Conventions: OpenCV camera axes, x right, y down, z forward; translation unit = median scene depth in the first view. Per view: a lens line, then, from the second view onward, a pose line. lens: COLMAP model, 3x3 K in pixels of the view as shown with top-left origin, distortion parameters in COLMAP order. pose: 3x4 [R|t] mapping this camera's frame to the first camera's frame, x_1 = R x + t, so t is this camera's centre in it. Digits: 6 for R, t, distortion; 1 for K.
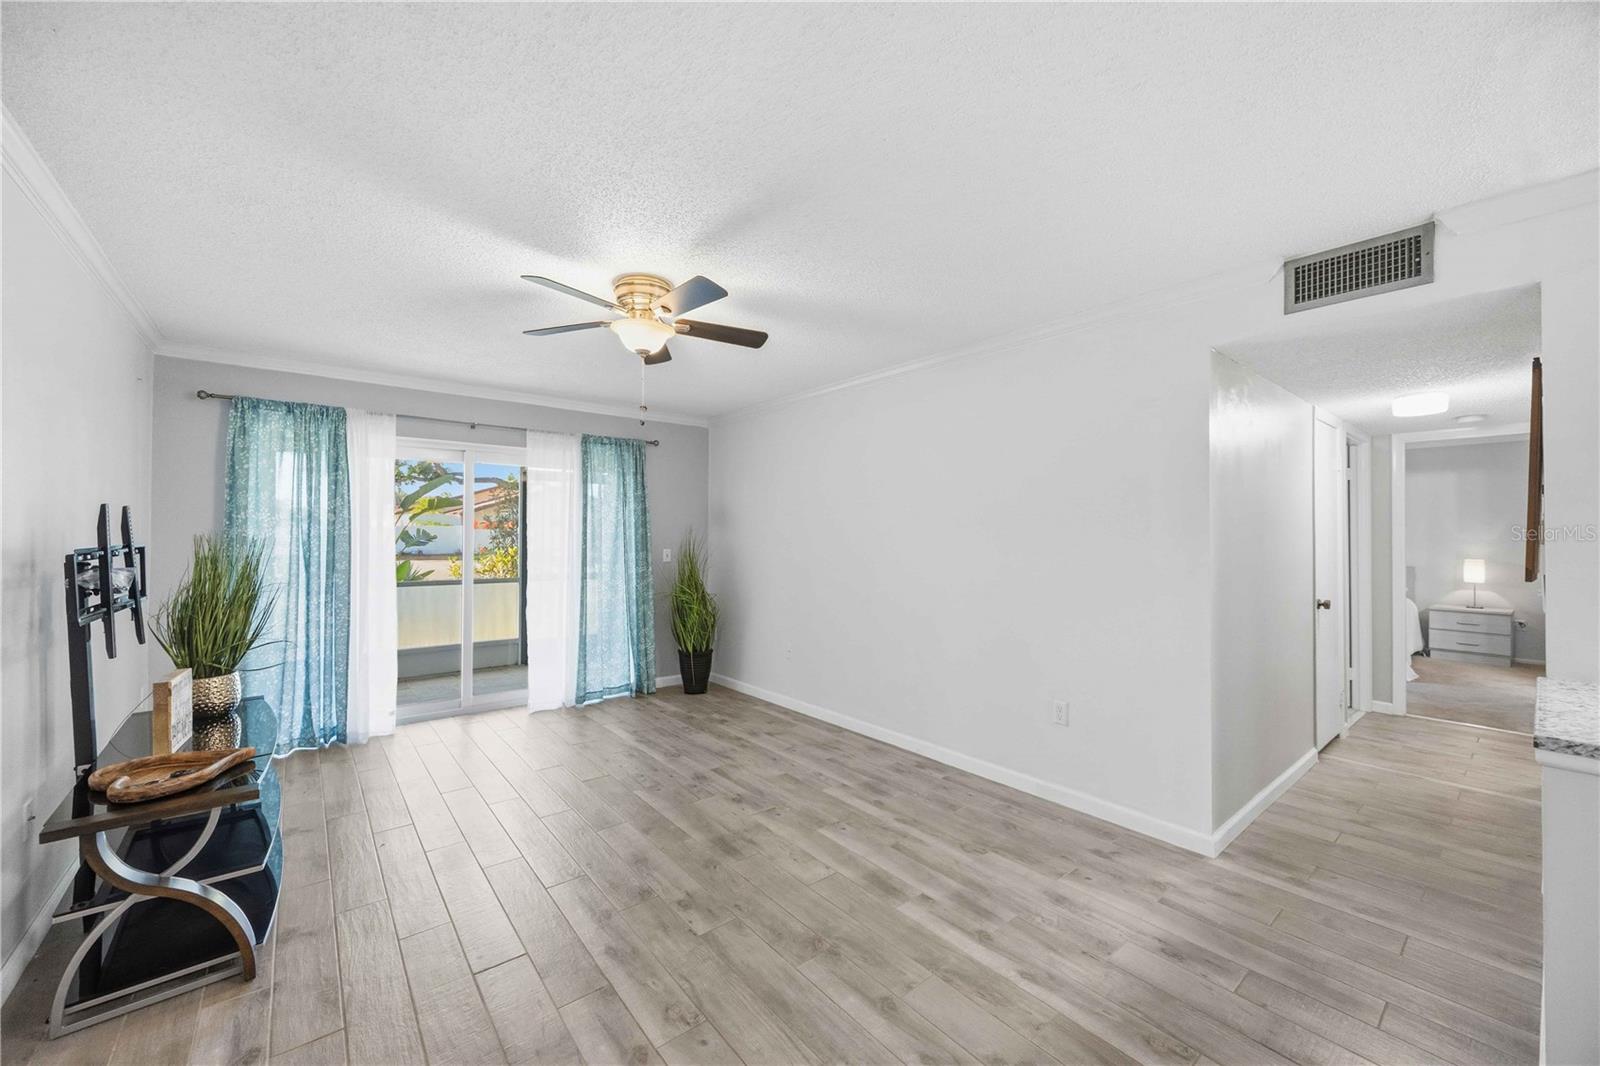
lens RADIAL K [[614.5, 0, 798.6], [0, 614.5, 530.8], [0, 0, 1]] dist [-0.000927, 0.000303]
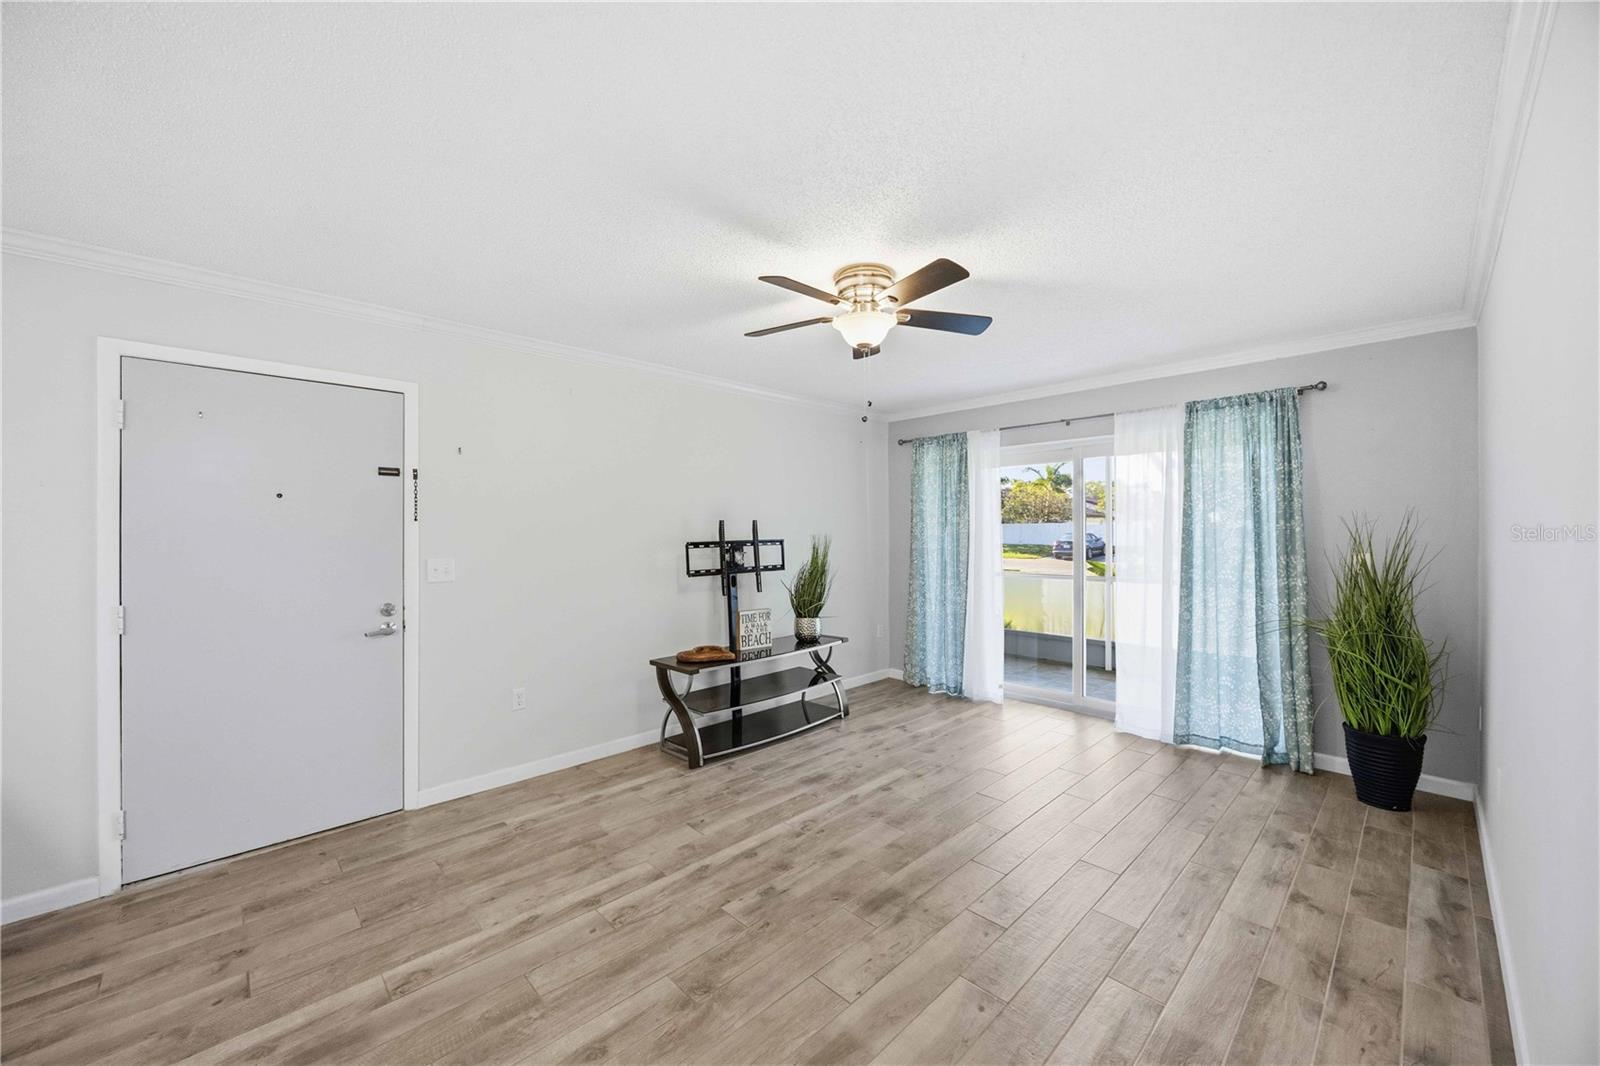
lens RADIAL K [[610.8, 0, 799.7], [0, 610.8, 534.0], [0, 0, 1]] dist [-0.000595, -0.000115]
pose [[0.084591, -0.001018, -0.996415, 0.600040], [0.015395, 0.999881, 0.000286, 0.003814], [0.996297, -0.015364, 0.084596, 0.692044]]
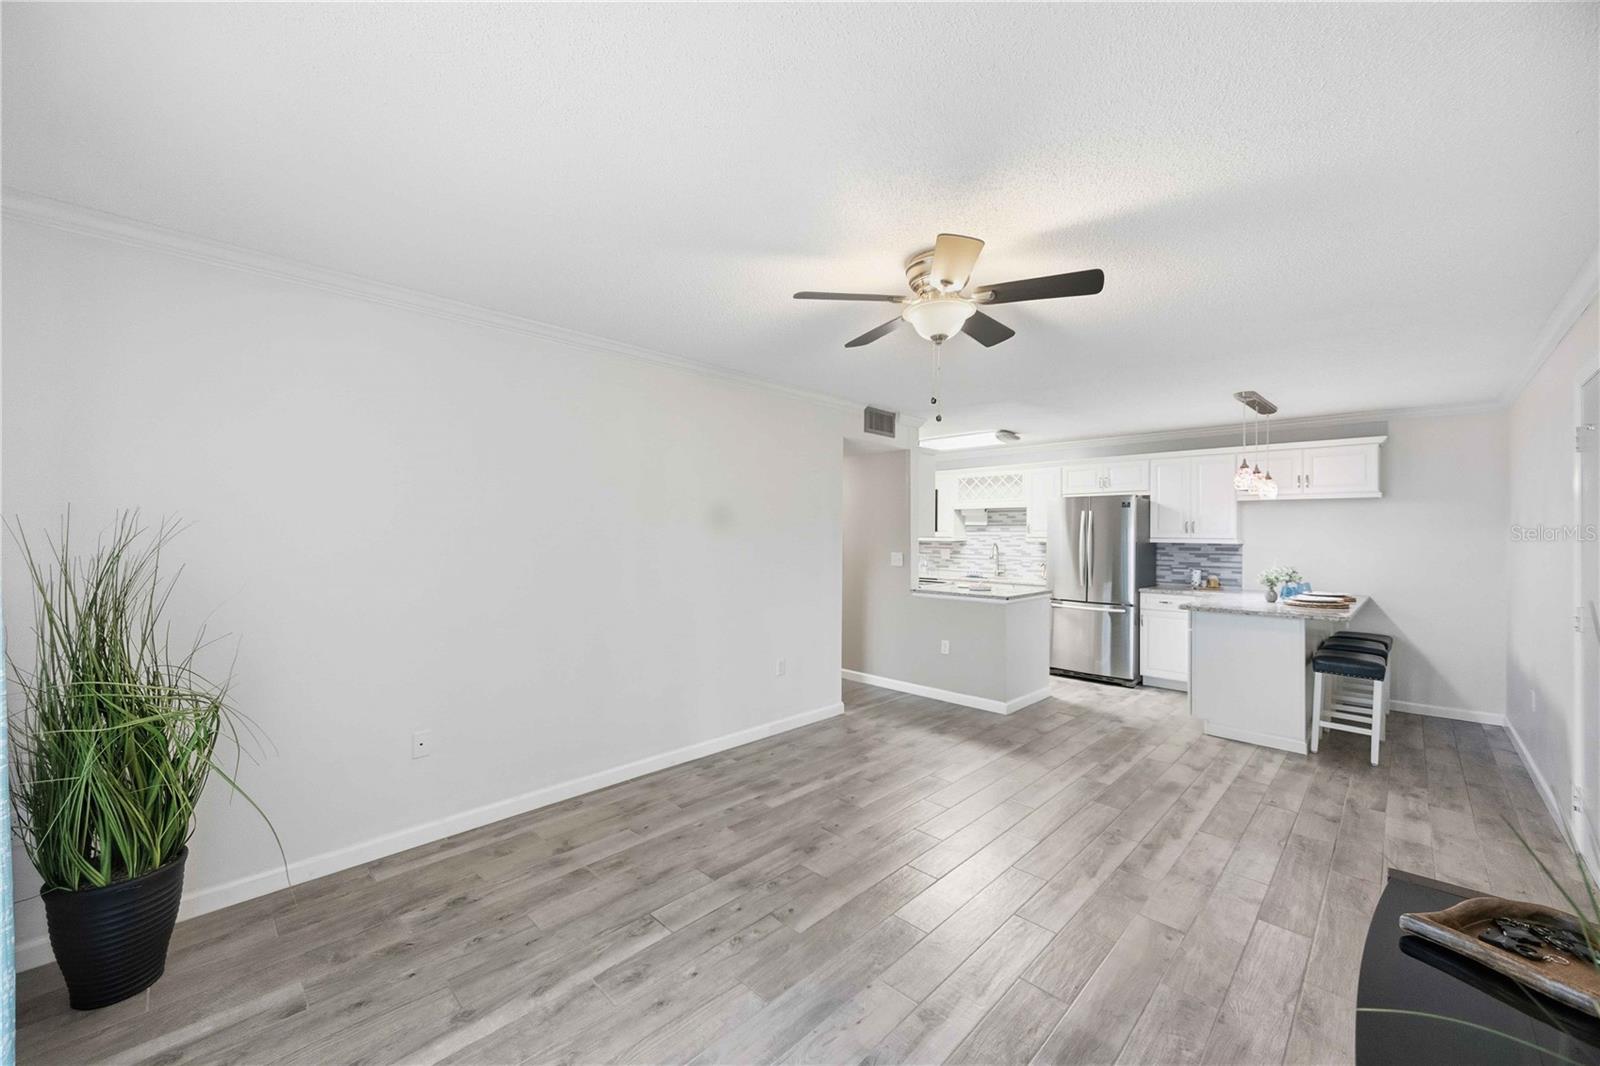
lens RADIAL K [[610.8, 0, 799.7], [0, 610.8, 534.0], [0, 0, 1]] dist [-0.000595, -0.000115]
pose [[-0.106866, -0.002670, 0.994270, -0.938809], [-0.016562, 0.999862, 0.000905, -0.005846], [-0.994135, -0.016370, -0.106895, 1.098780]]
